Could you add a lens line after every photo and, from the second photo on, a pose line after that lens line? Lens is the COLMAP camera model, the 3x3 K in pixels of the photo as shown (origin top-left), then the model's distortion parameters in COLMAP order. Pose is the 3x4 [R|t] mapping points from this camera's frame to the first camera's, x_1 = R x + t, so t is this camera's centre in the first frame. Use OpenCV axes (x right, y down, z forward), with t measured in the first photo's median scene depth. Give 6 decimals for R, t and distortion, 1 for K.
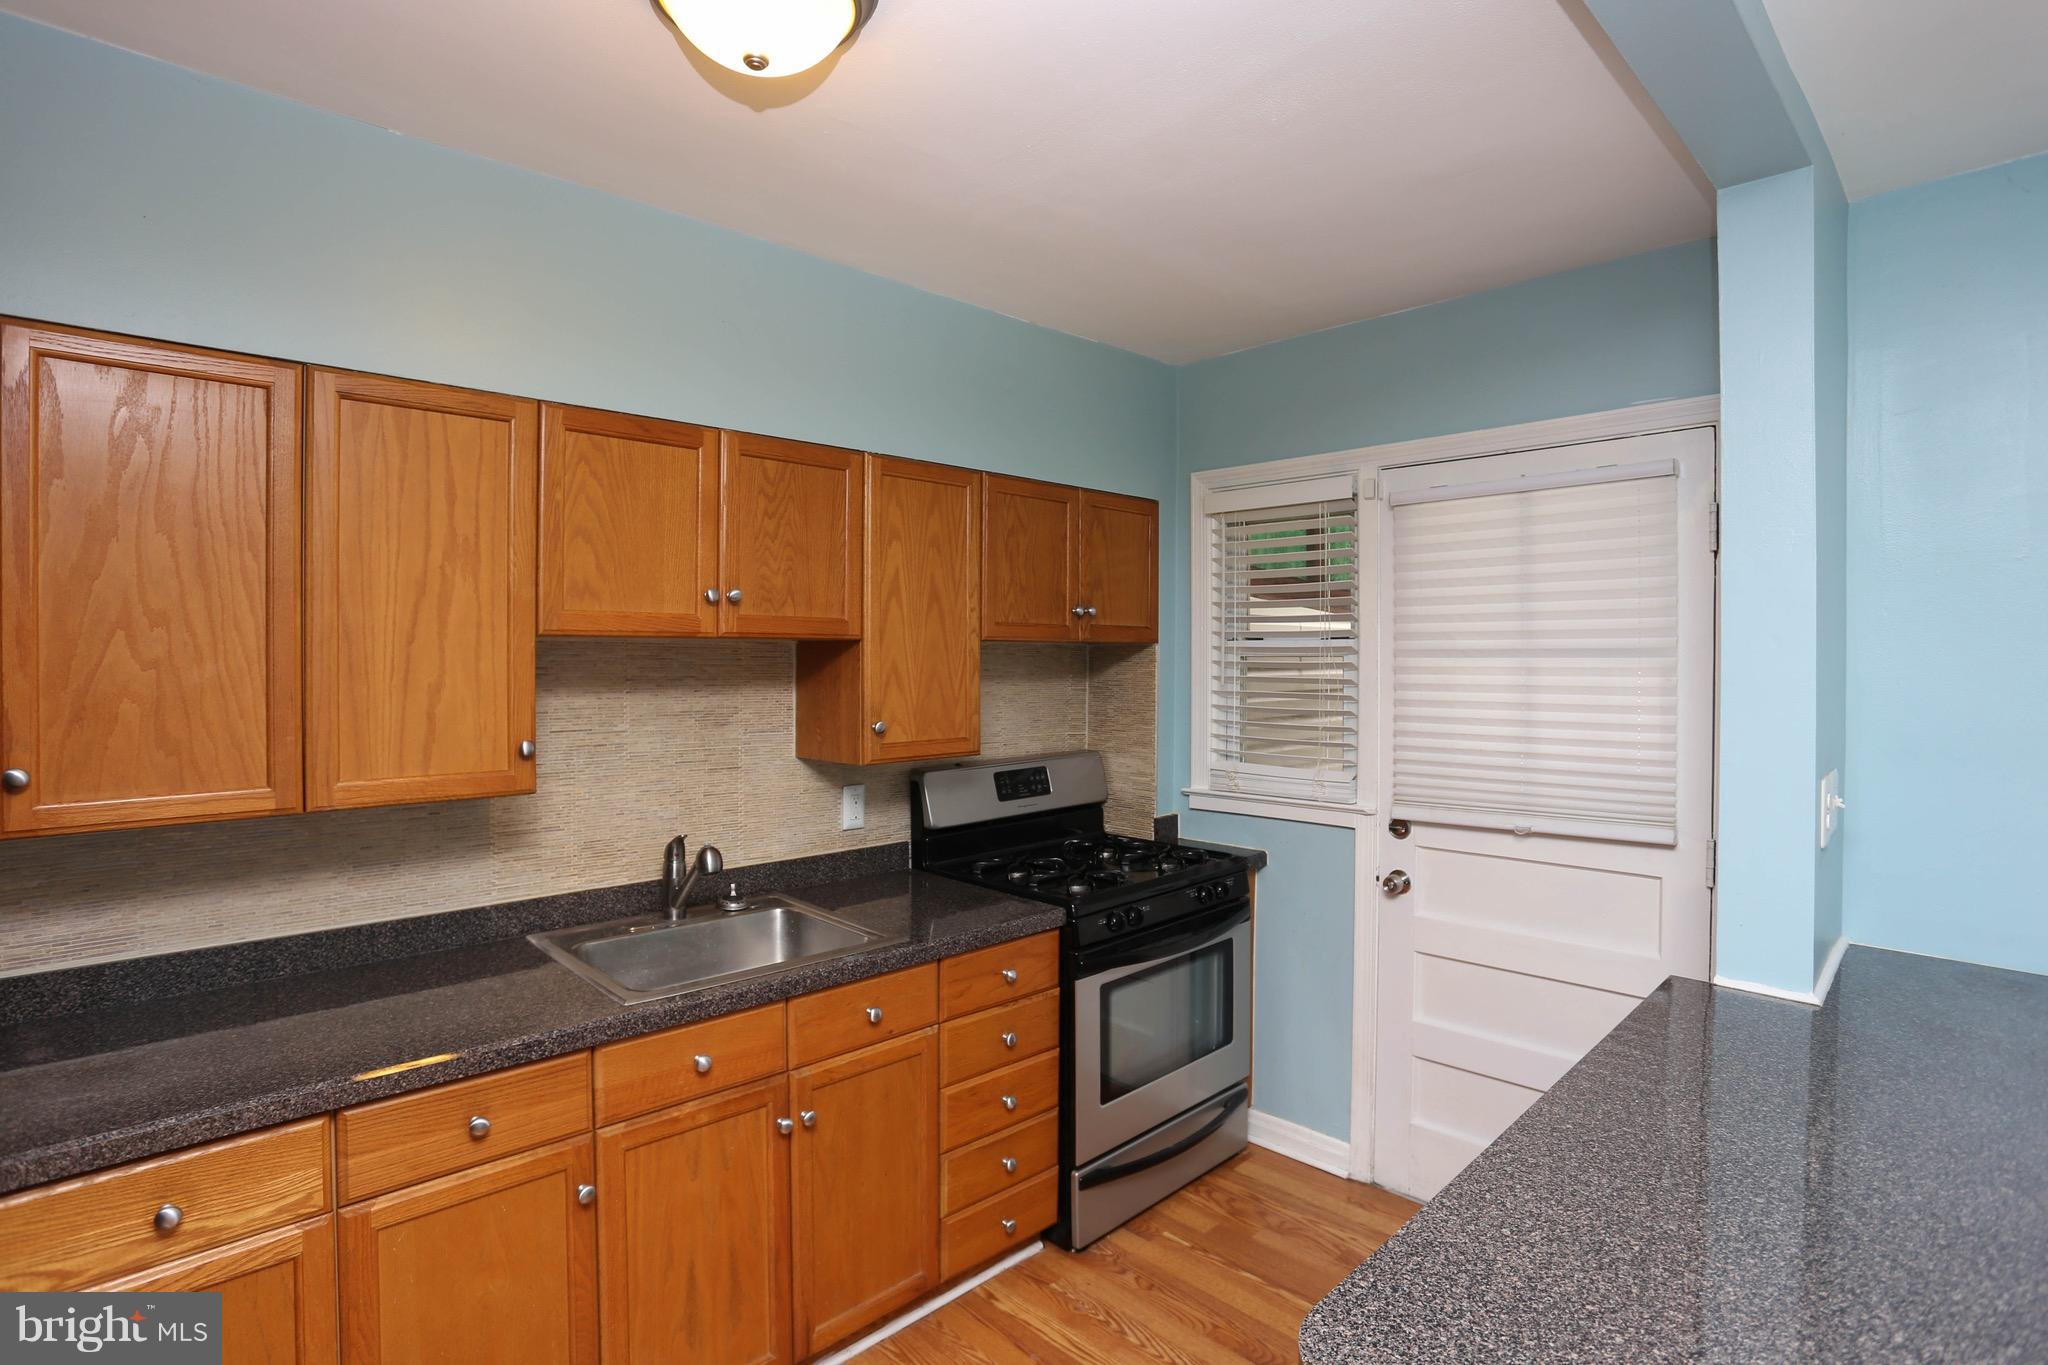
lens RADIAL K [[1031.0, 0, 974.4], [0, 1031.0, 674.6], [0, 0, 1]] dist [-0.062146, 0.029829]
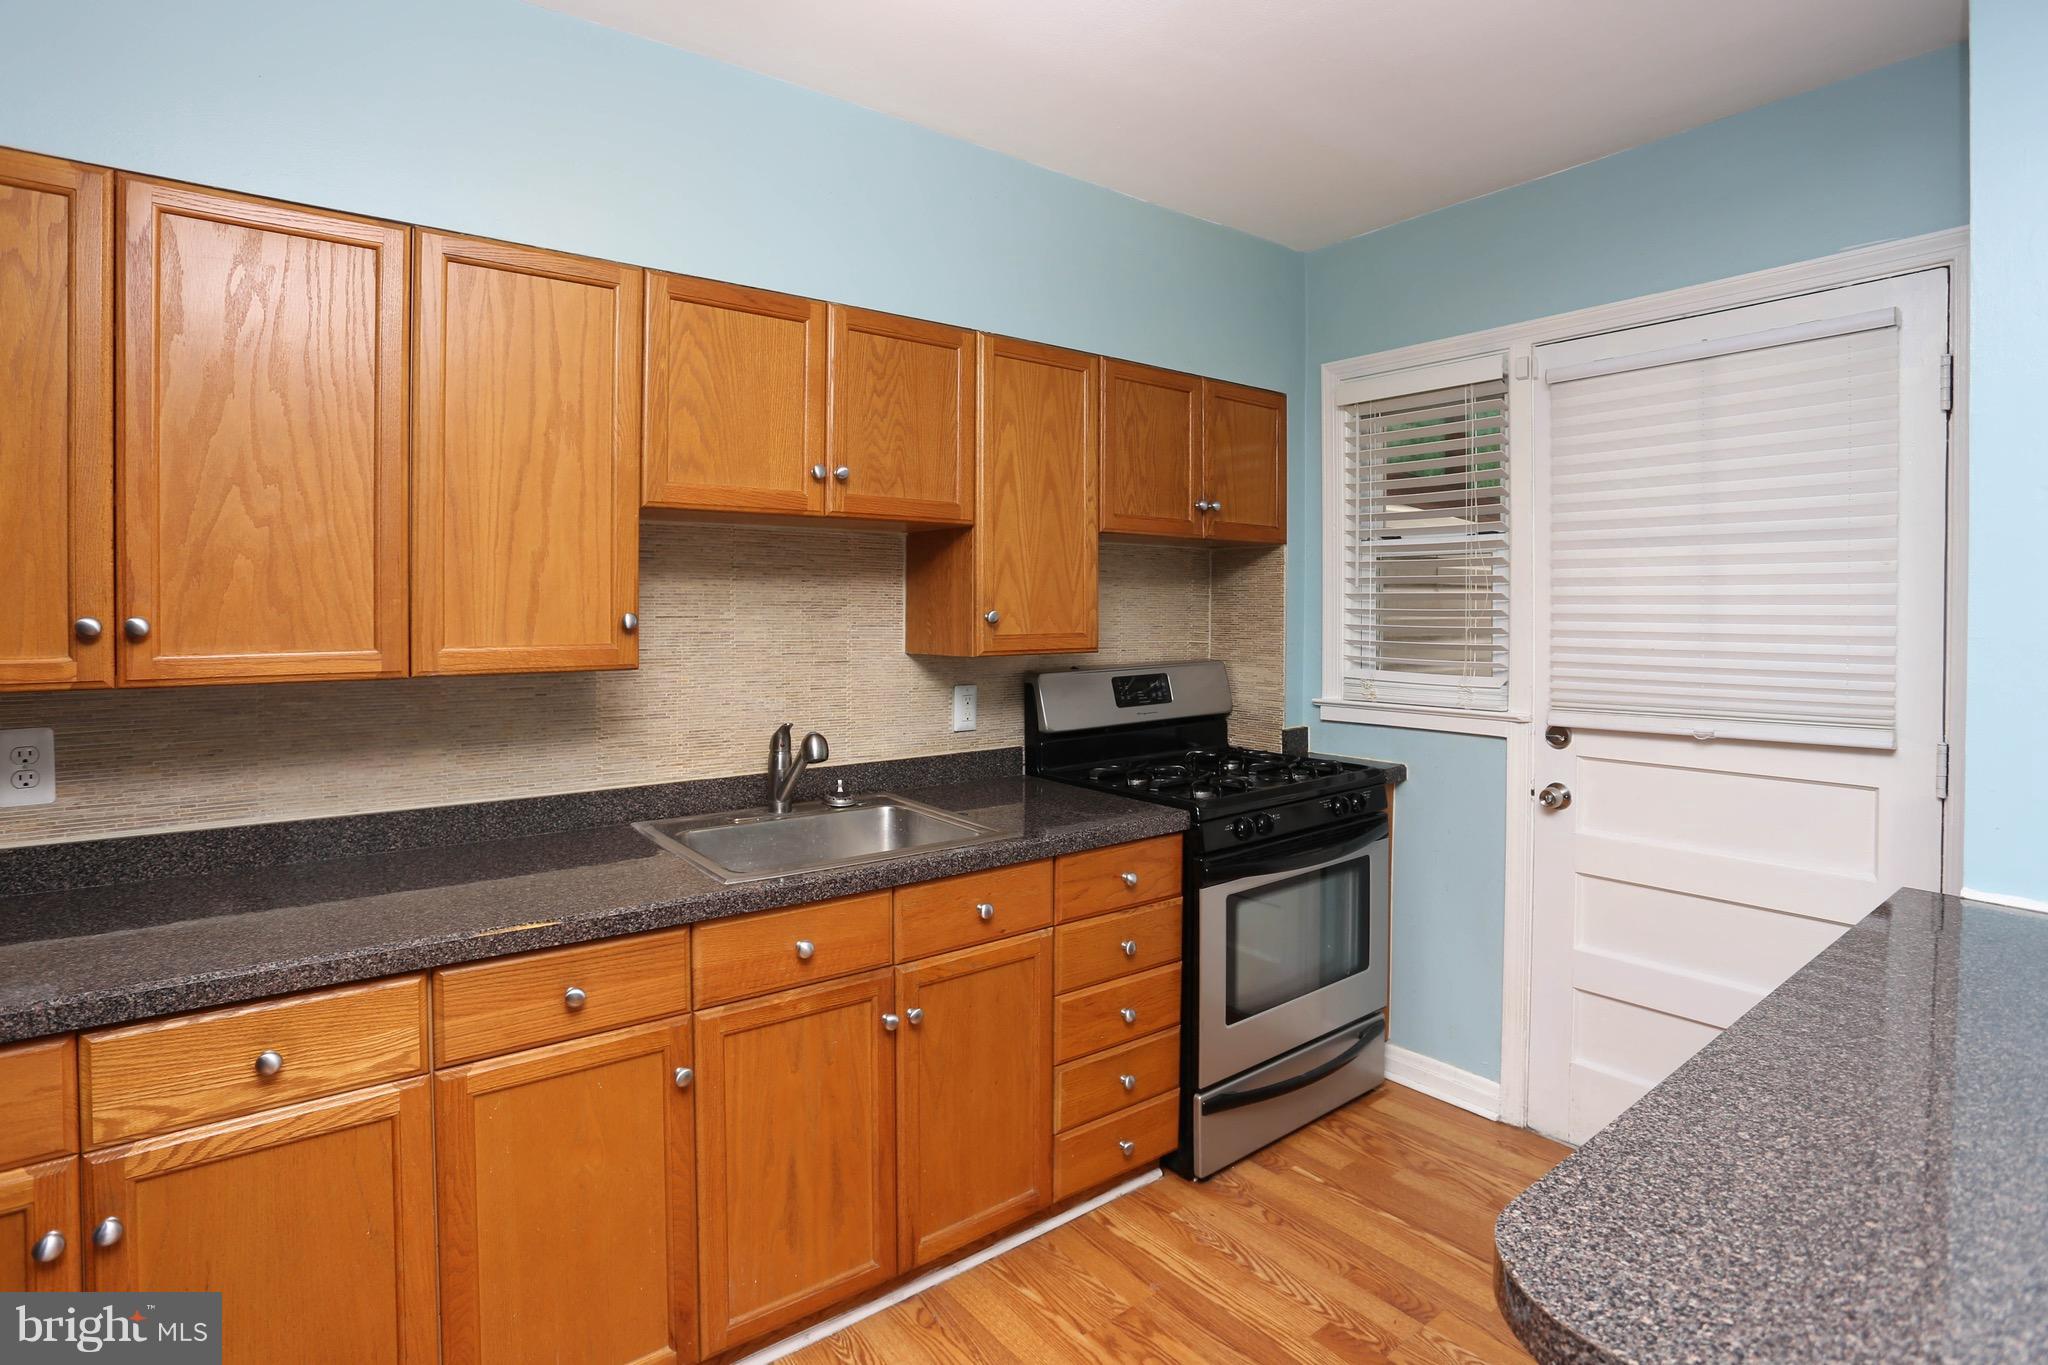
lens RADIAL K [[1027.4, 0, 973.5], [0, 1027.4, 625.4], [0, 0, 1]] dist [-0.056733, 0.021016]
pose [[0.993899, 0.001400, -0.110289, -0.004315], [-0.001463, 0.999999, -0.000485, 0.064645], [0.110288, 0.000643, 0.993899, 0.056403]]
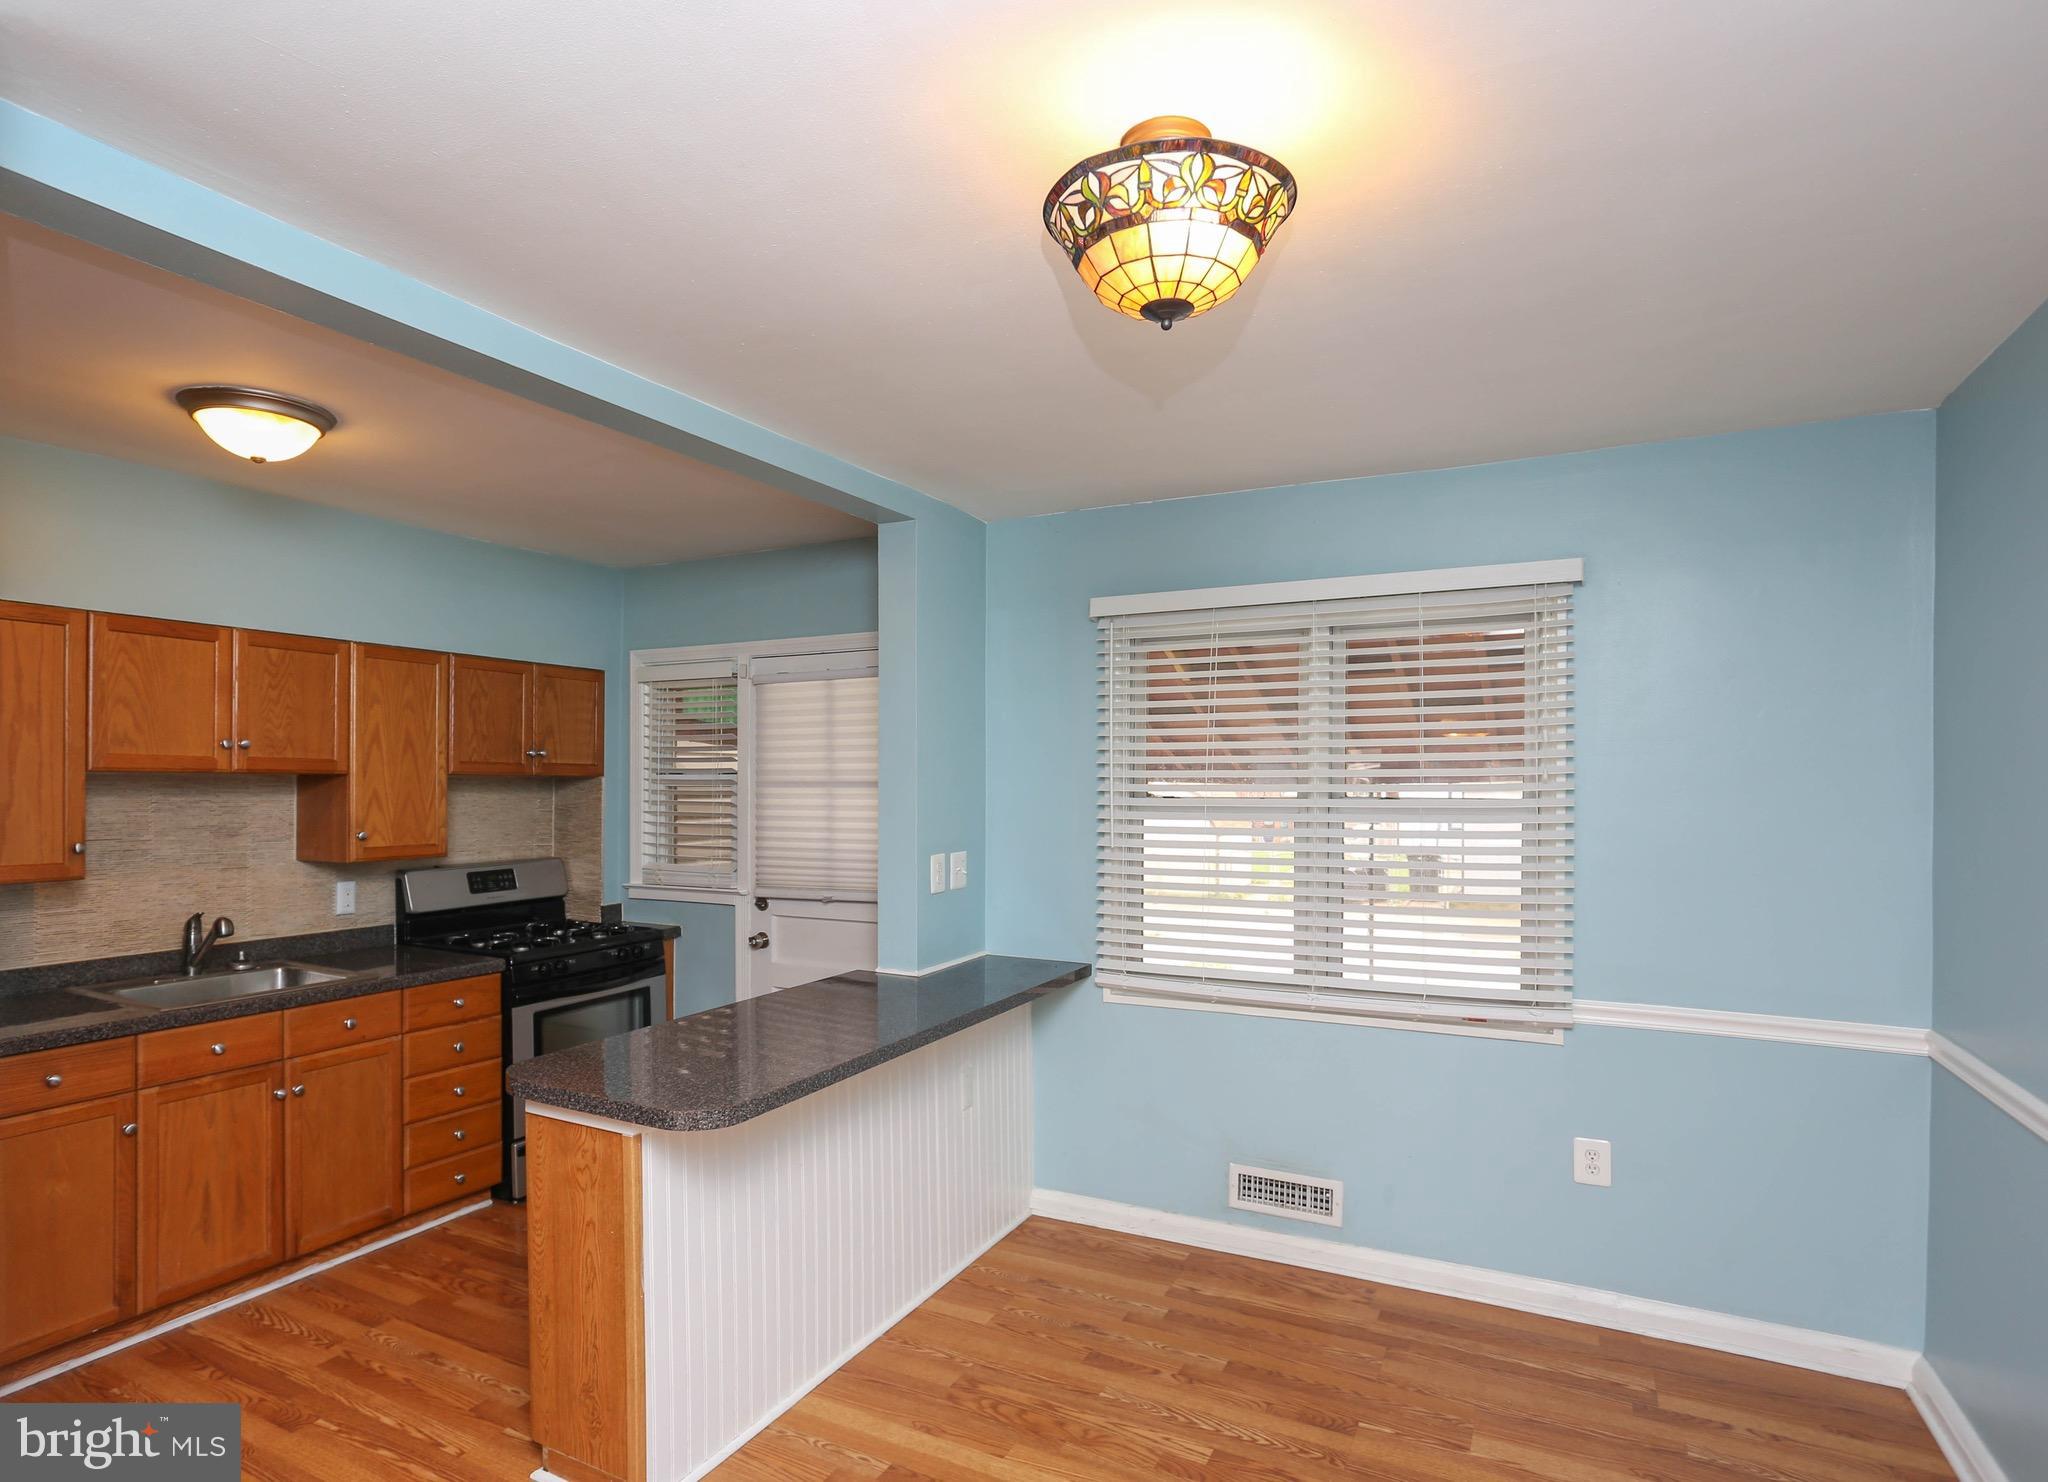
lens RADIAL K [[1150.8, 0, 975.1], [0, 1150.8, 794.3], [0, 0, 1]] dist [-0.029104, 0.035280]
pose [[0.942127, 0.000274, 0.335257, 0.192417], [0.002671, 0.999962, -0.008324, 0.010404], [-0.335246, 0.008738, 0.942090, -0.846278]]
